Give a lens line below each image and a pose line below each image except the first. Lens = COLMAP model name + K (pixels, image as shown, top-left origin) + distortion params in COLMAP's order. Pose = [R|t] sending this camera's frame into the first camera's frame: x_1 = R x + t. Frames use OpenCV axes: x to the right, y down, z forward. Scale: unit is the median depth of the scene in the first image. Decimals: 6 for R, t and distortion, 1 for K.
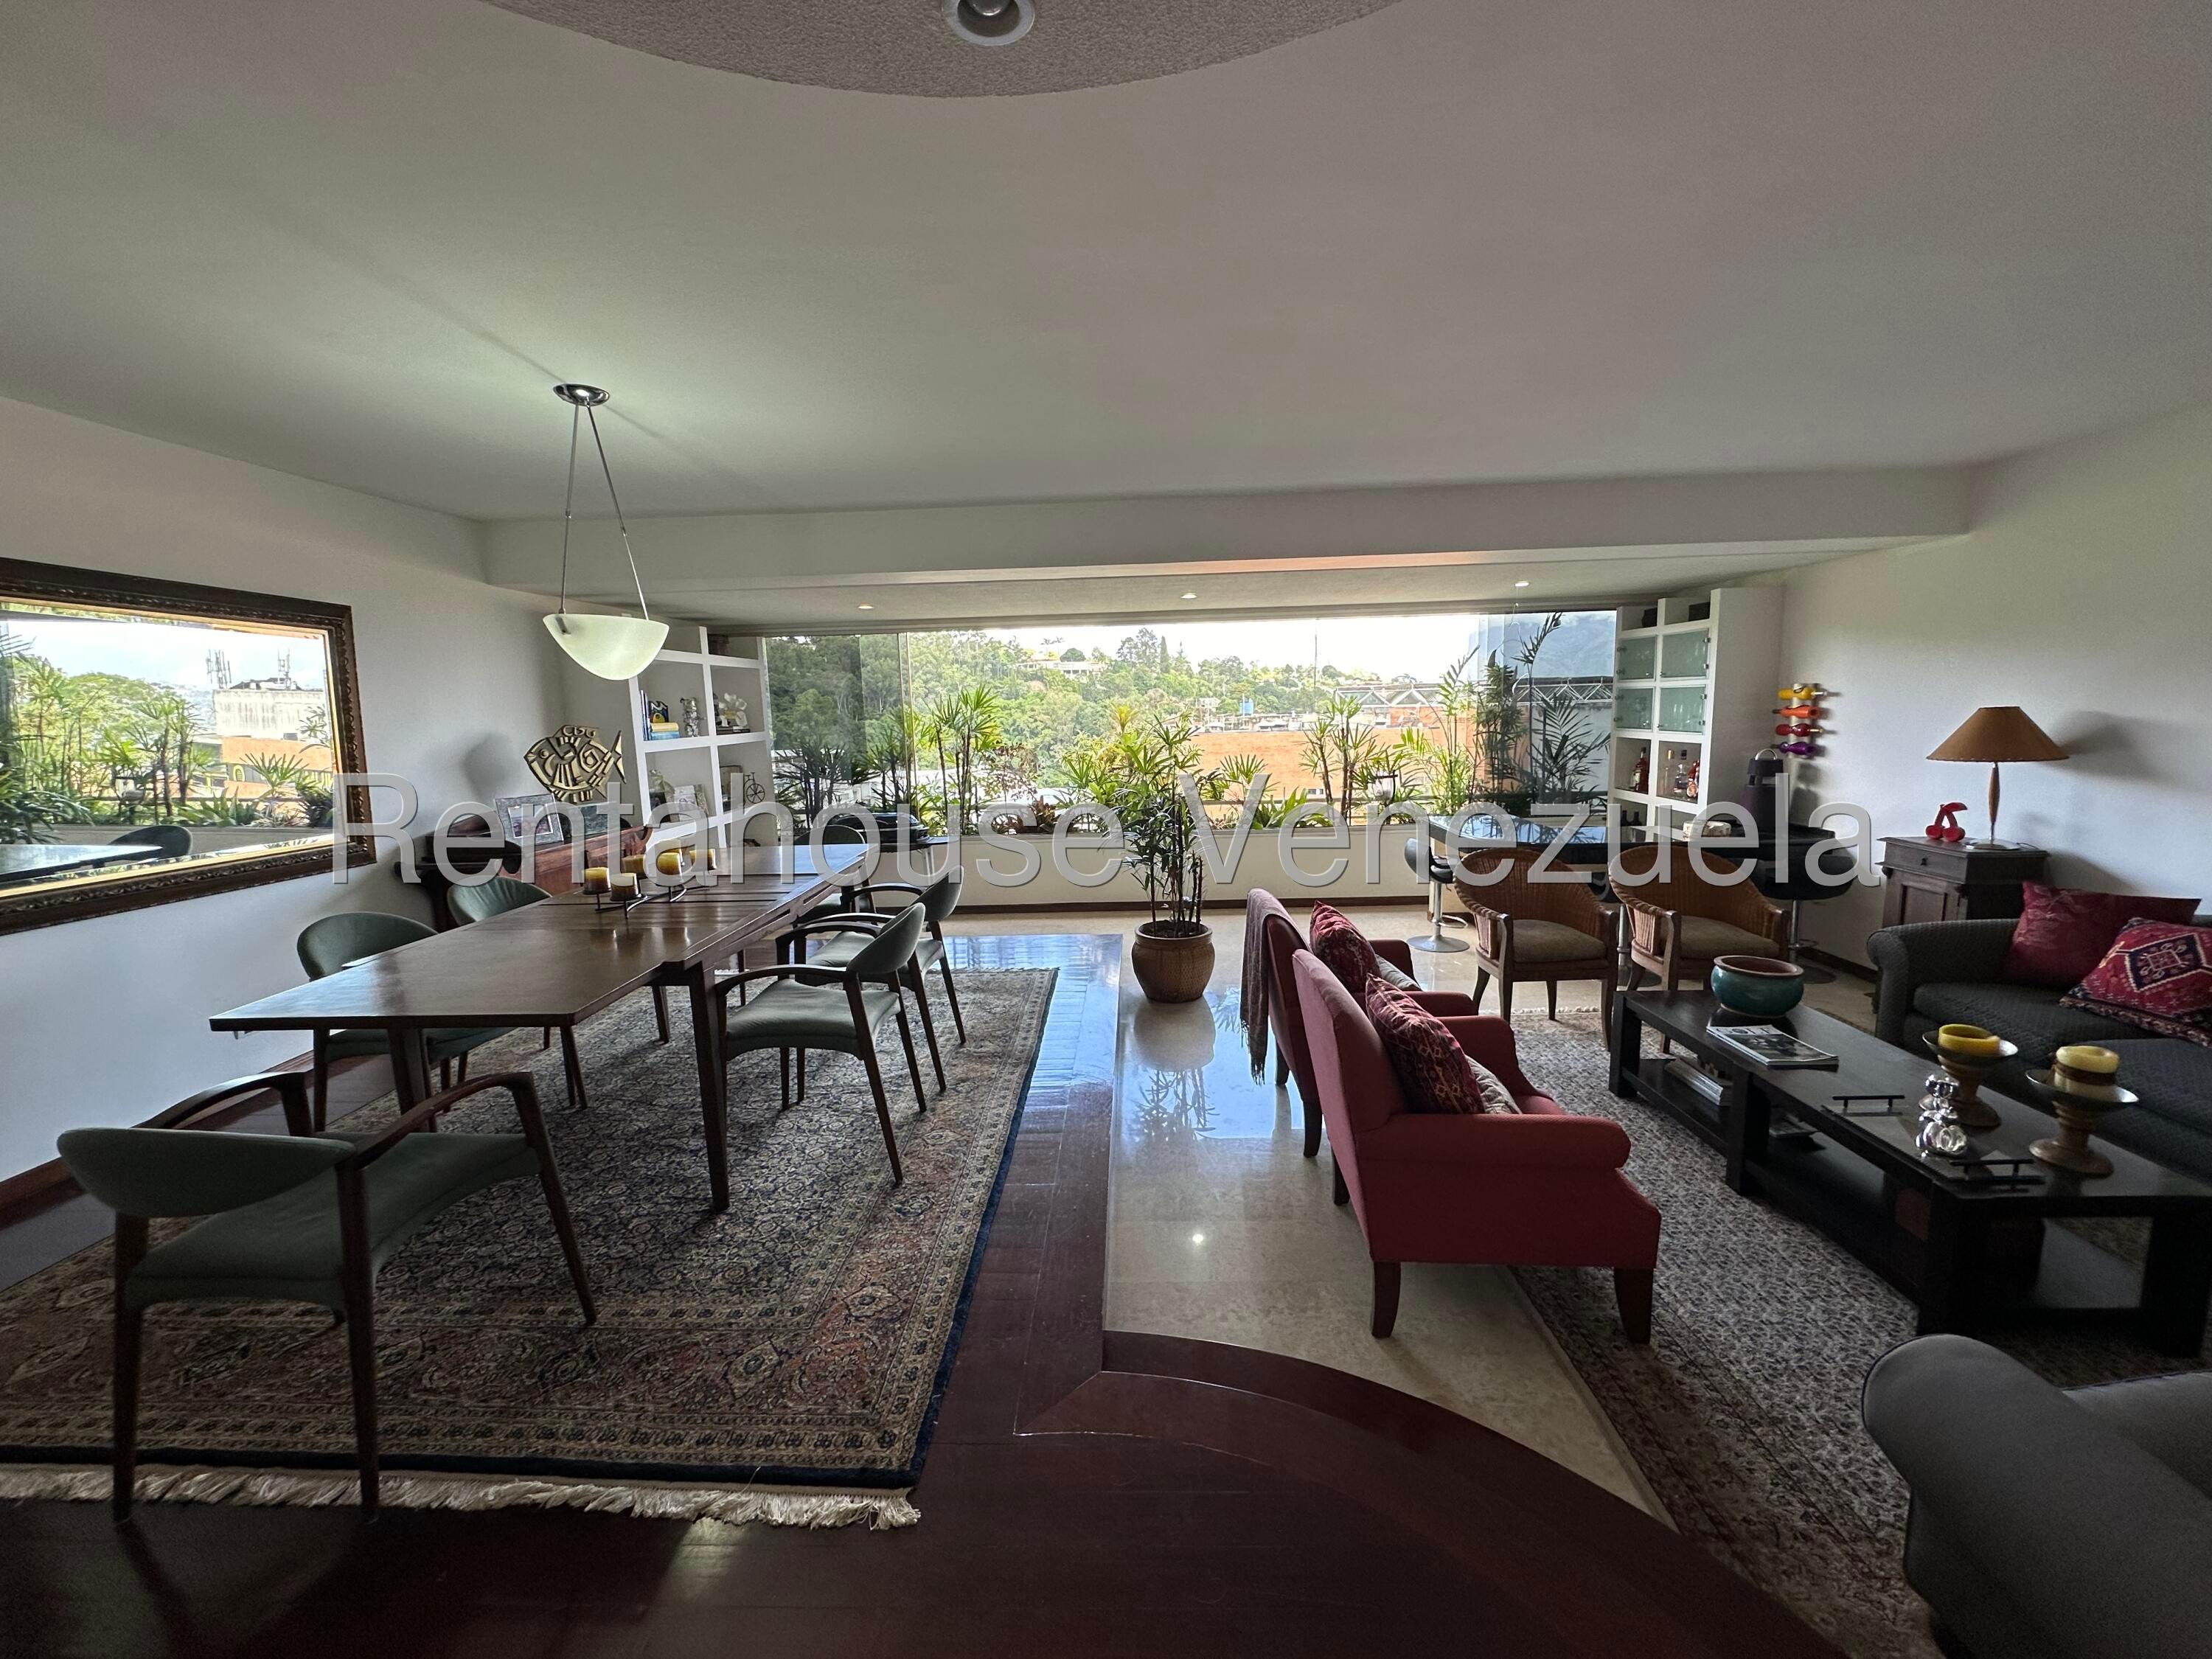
lens RADIAL K [[884.1, 0, 1107.3], [0, 884.1, 826.8], [0, 0, 1]] dist [-0.003352, 0.000971]
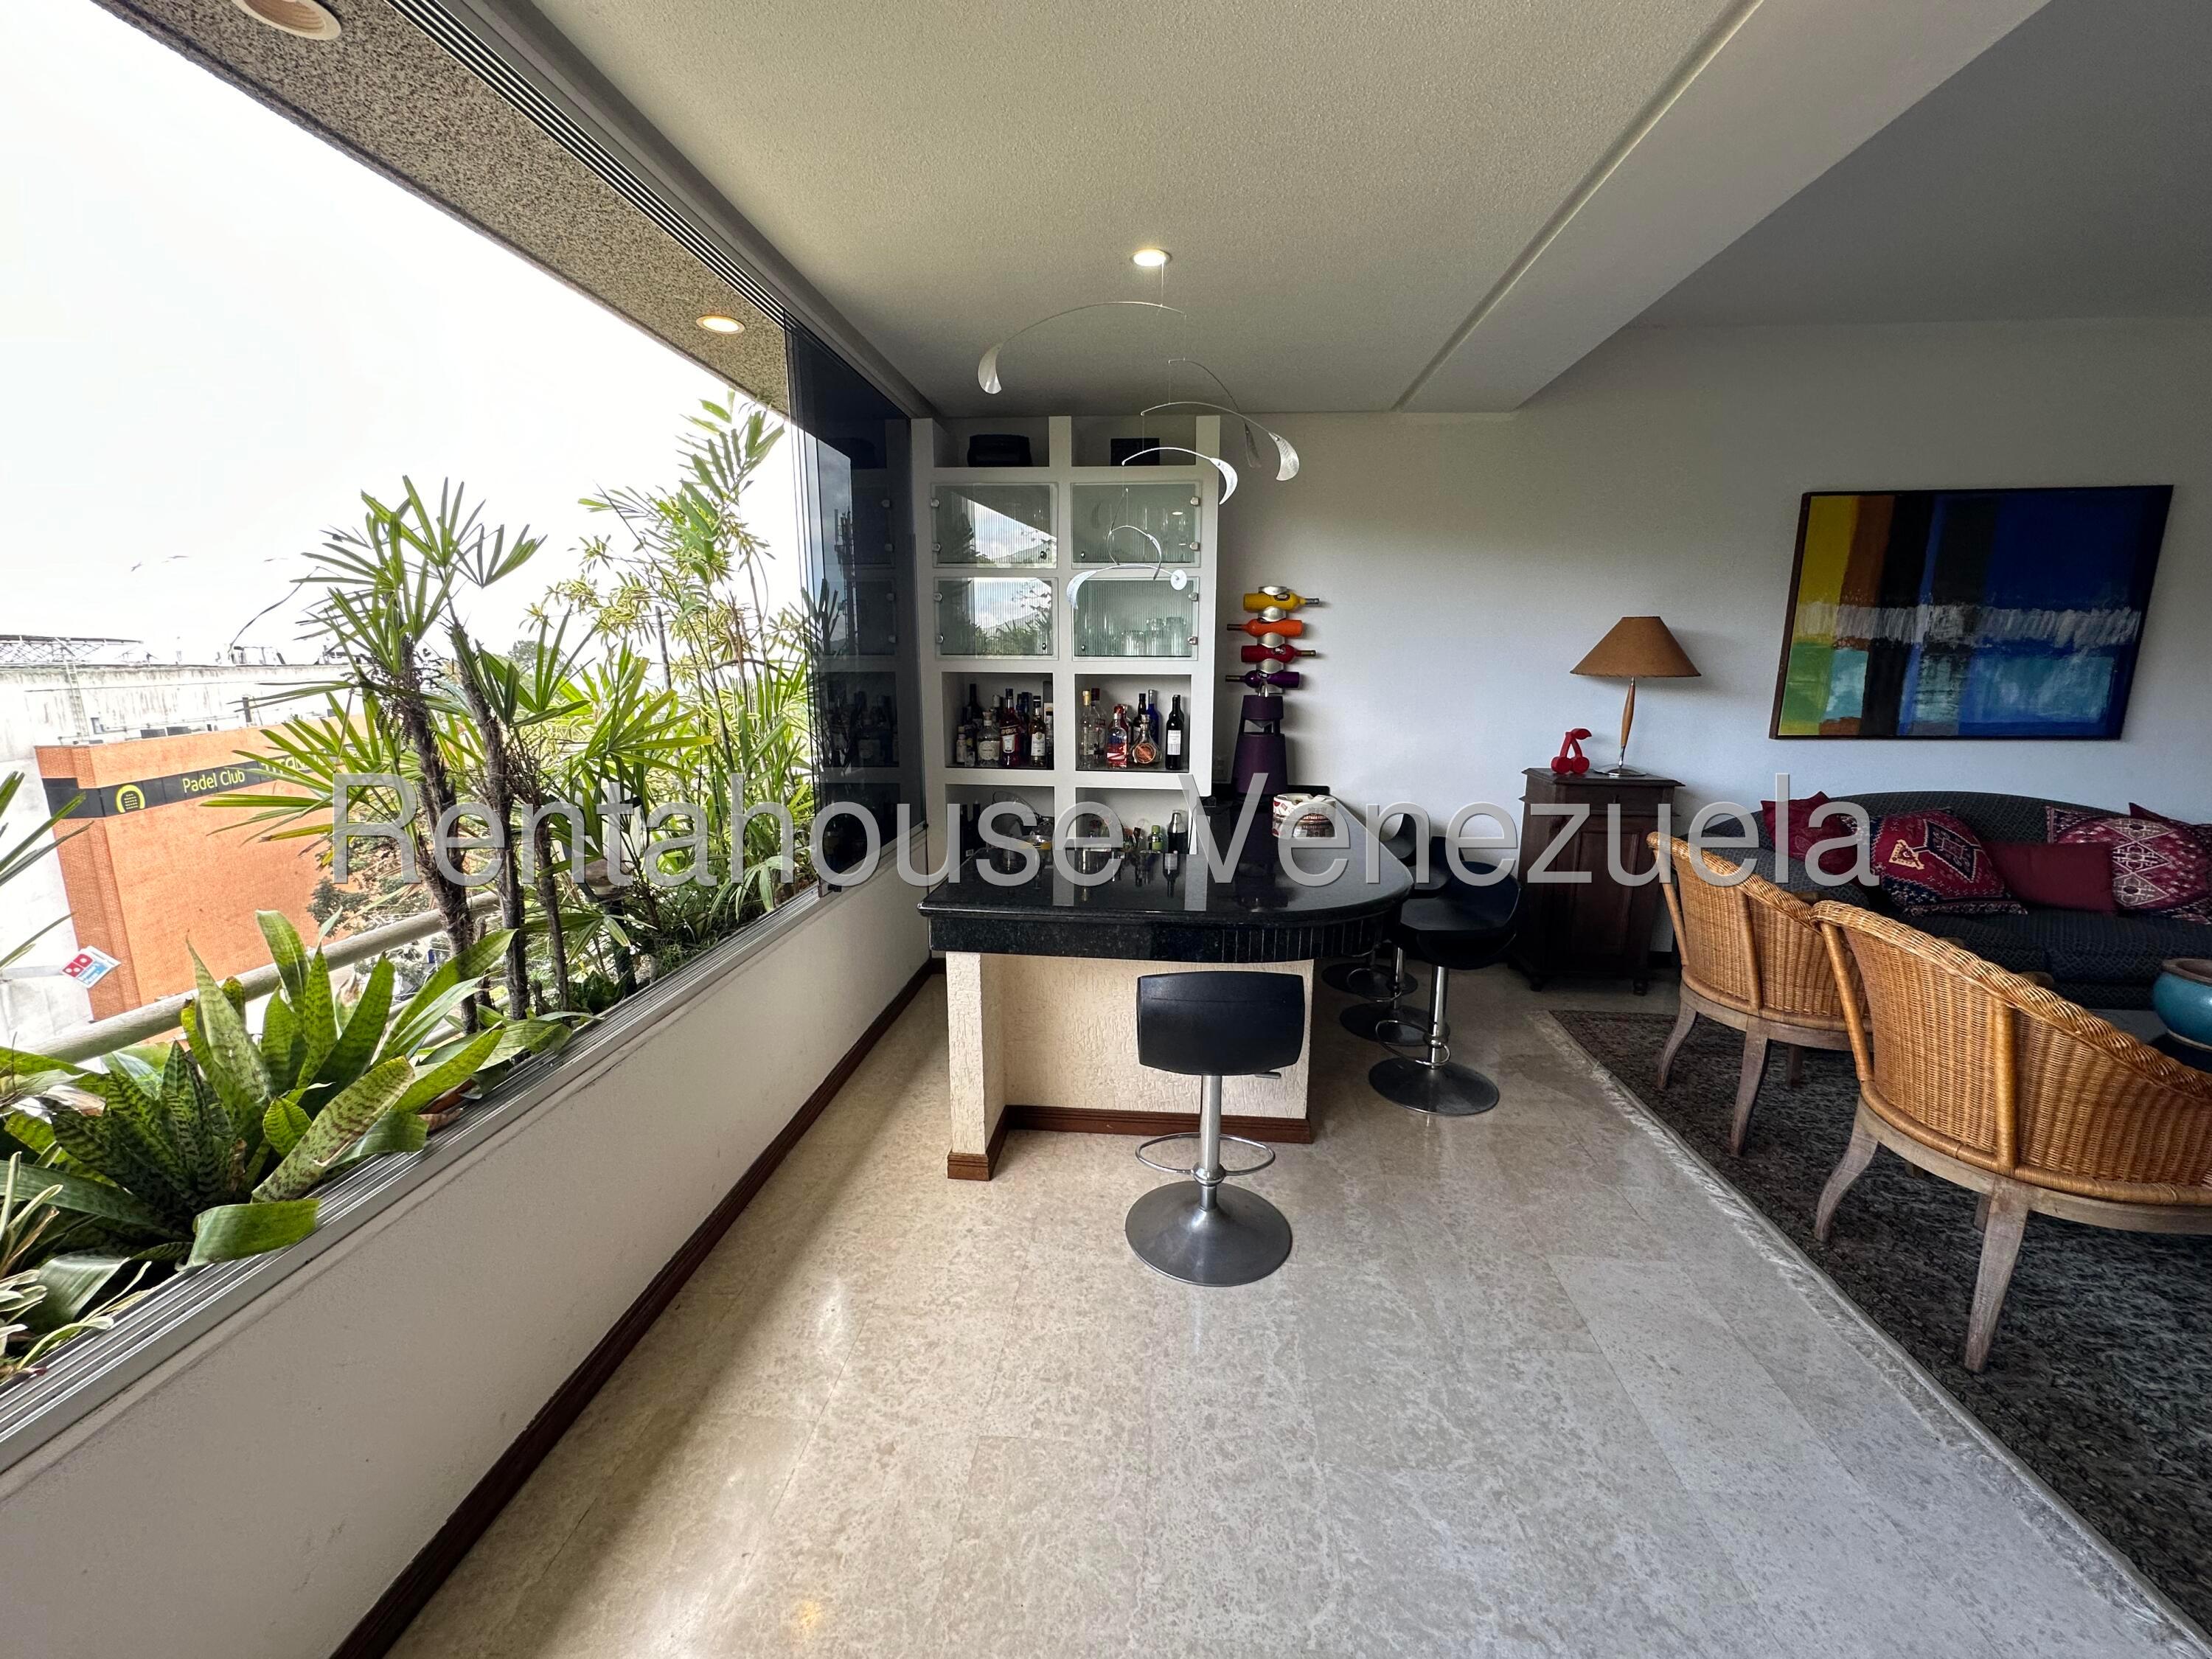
lens RADIAL K [[884.1, 0, 1106.4], [0, 884.1, 830.2], [0, 0, 1]] dist [-0.003352, 0.000971]
pose [[0.054298, -0.159778, 0.985659, 0.039362], [0.130917, 0.979733, 0.151606, -0.080187], [-0.989905, 0.120808, 0.074115, 0.922957]]
